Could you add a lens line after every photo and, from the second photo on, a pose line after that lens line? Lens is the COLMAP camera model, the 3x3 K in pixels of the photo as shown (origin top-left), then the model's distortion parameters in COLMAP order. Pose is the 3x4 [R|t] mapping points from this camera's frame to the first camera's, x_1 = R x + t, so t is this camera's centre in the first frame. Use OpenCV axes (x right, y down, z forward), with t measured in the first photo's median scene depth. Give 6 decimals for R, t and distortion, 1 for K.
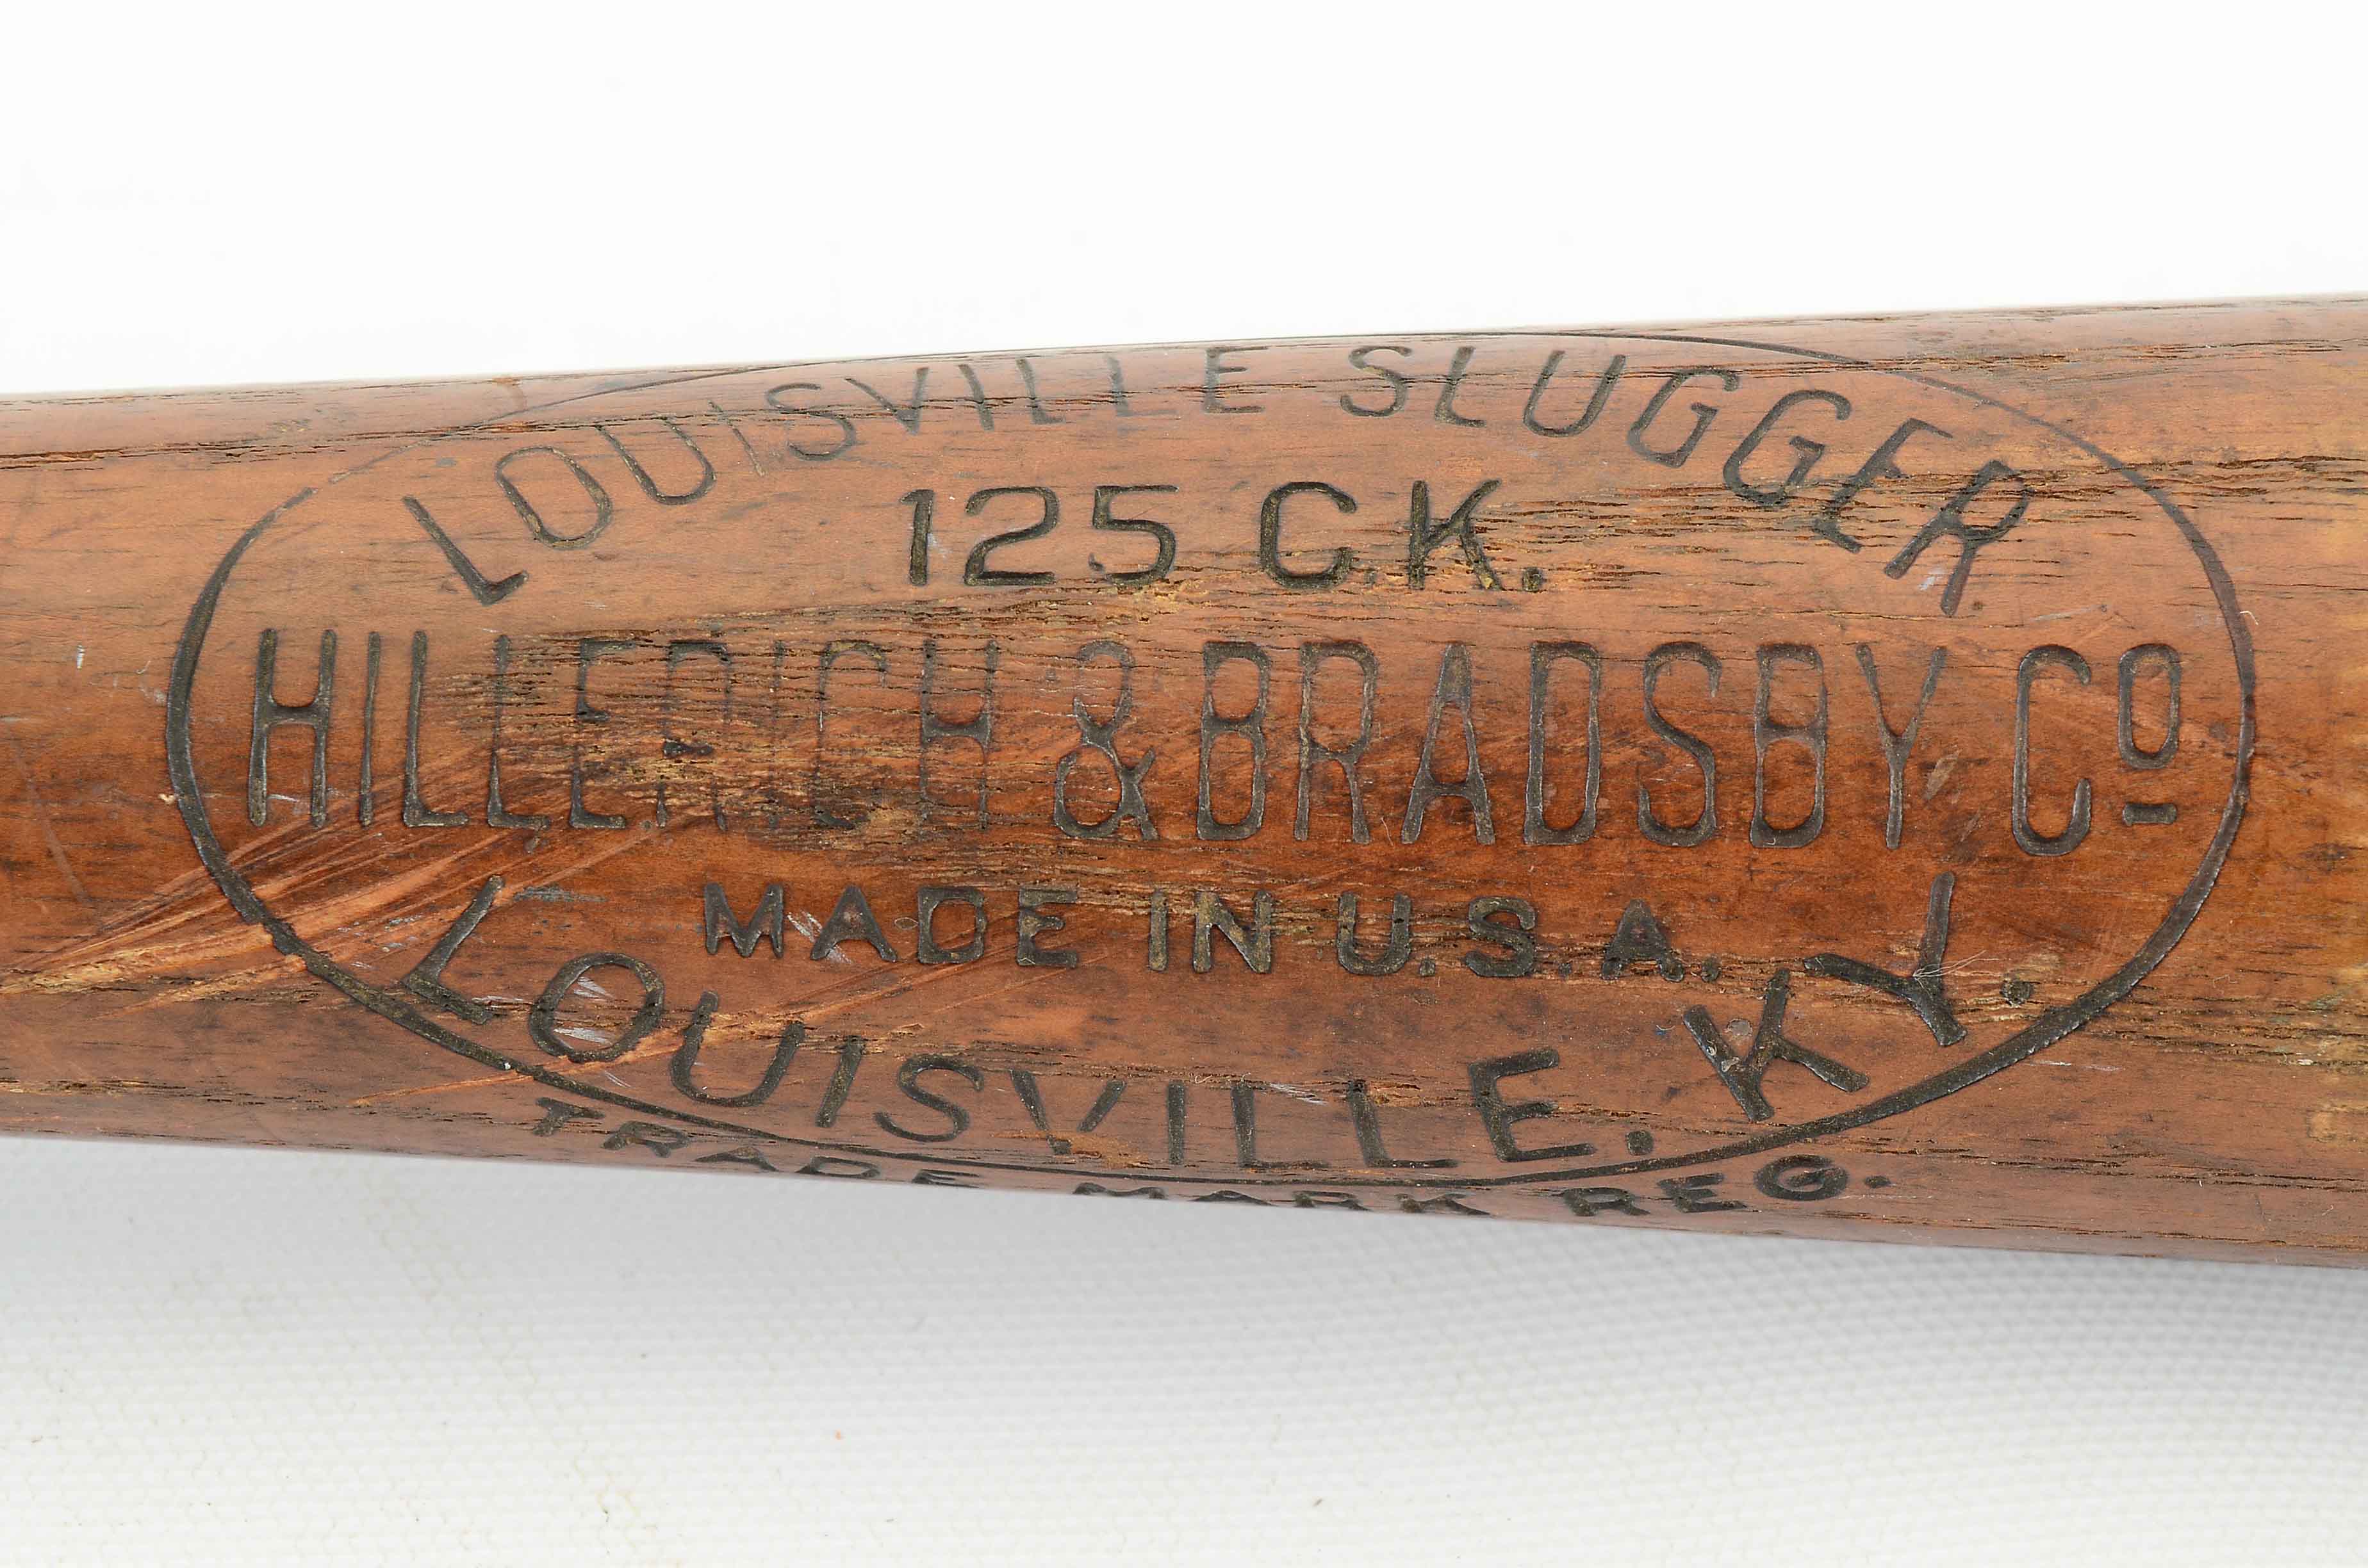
lens RADIAL K [[5375.5, 0, 1175.7], [0, 5375.5, 791.0], [0, 0, 1]] dist [0.085735, 0.000000]
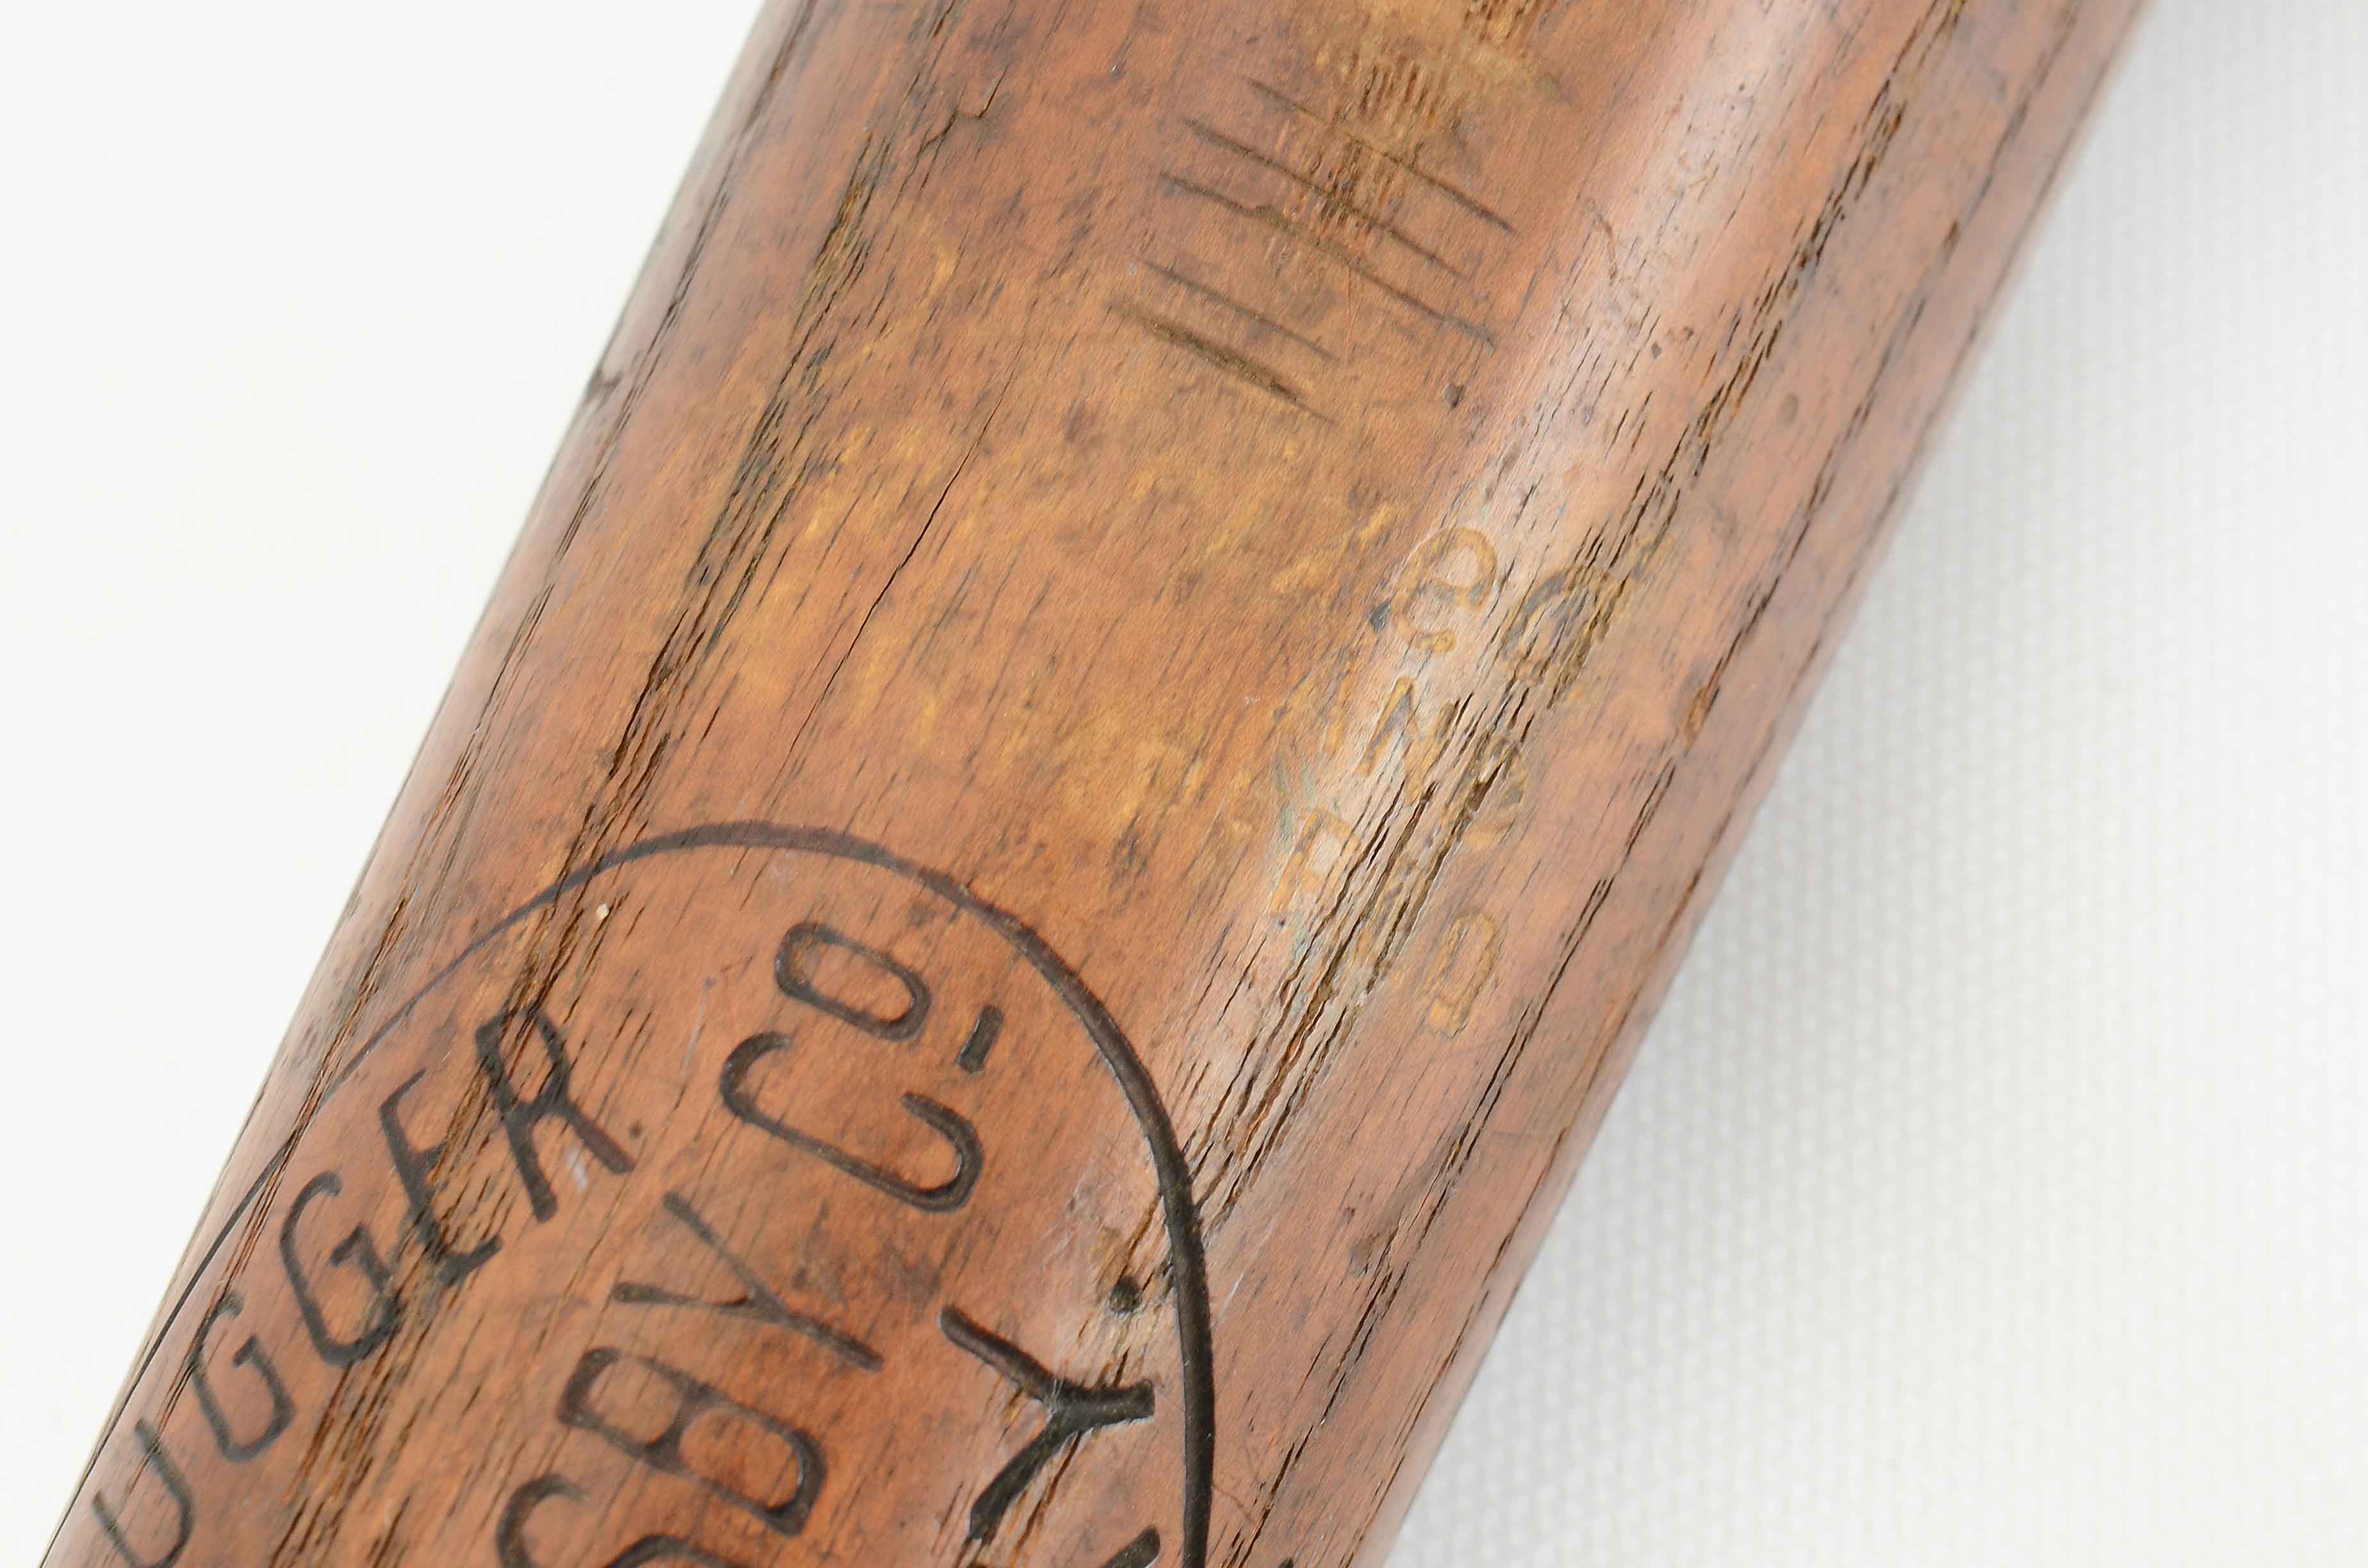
lens RADIAL K [[5375.5, 0, 1177.6], [0, 5375.5, 787.0], [0, 0, 1]] dist [0.085735, 0.000000]
pose [[0.410225, -0.879074, 0.242783, 0.039123], [0.908209, 0.417982, -0.021142, 0.029845], [-0.082894, 0.229171, 0.969850, 0.251227]]
